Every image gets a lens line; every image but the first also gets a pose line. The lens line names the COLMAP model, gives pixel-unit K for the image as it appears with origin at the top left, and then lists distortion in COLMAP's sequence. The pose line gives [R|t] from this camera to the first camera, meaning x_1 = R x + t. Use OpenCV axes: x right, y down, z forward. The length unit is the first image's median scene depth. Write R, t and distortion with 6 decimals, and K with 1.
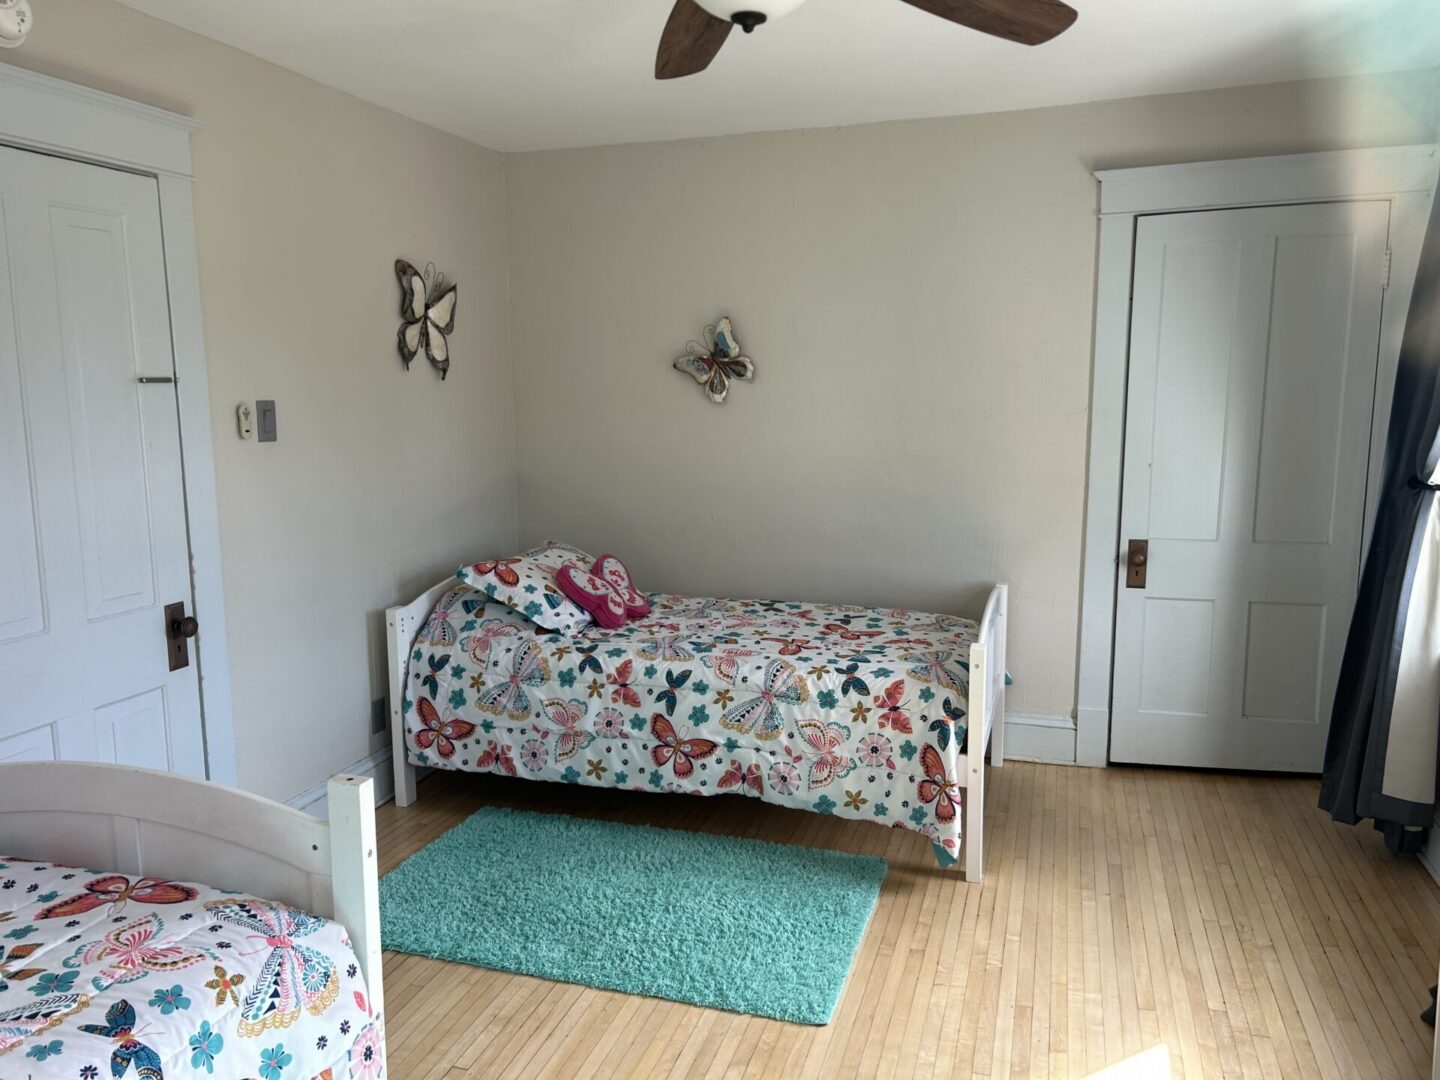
lens RADIAL K [[1067.8, 0, 720.0], [0, 1067.8, 540.0], [0, 0, 1]] dist [0.080194, -0.203057]
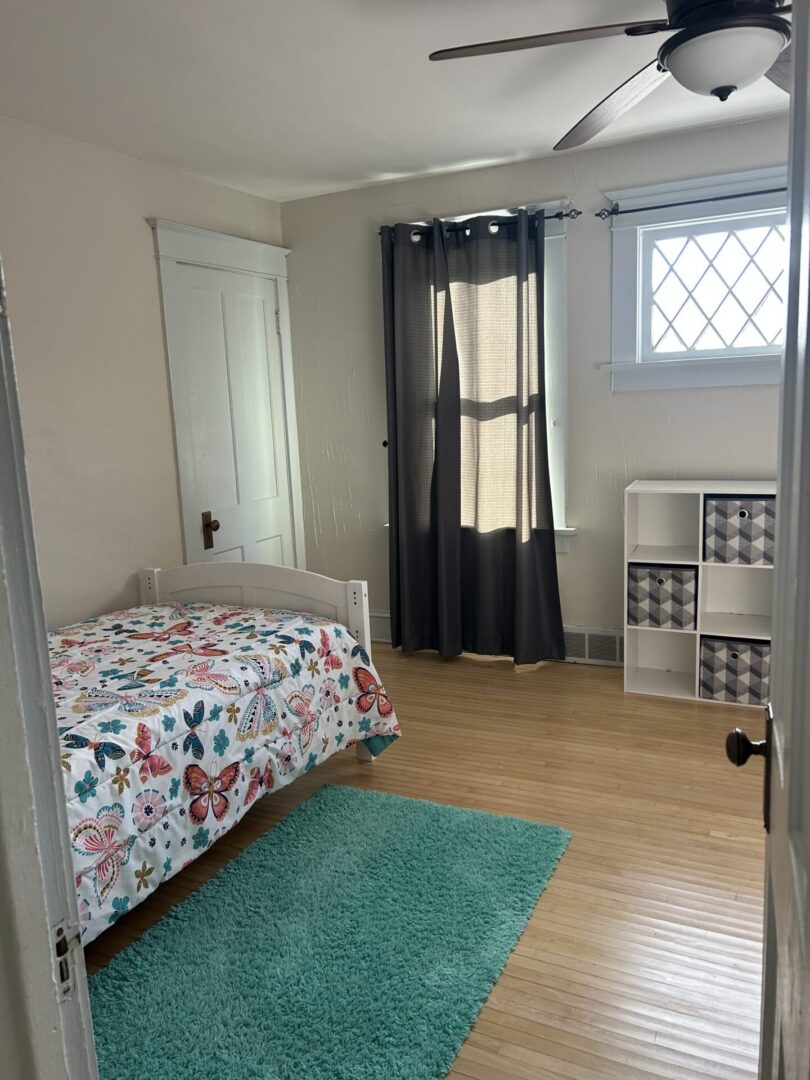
lens RADIAL K [[800.9, 0, 405.0], [0, 800.9, 540.0], [0, 0, 1]] dist [0.080194, -0.203057]
pose [[0.141582, -0.165486, 0.975996, -0.631539], [0.191433, 0.971894, 0.137021, -0.066011], [-0.971240, 0.167439, 0.169282, 0.700879]]
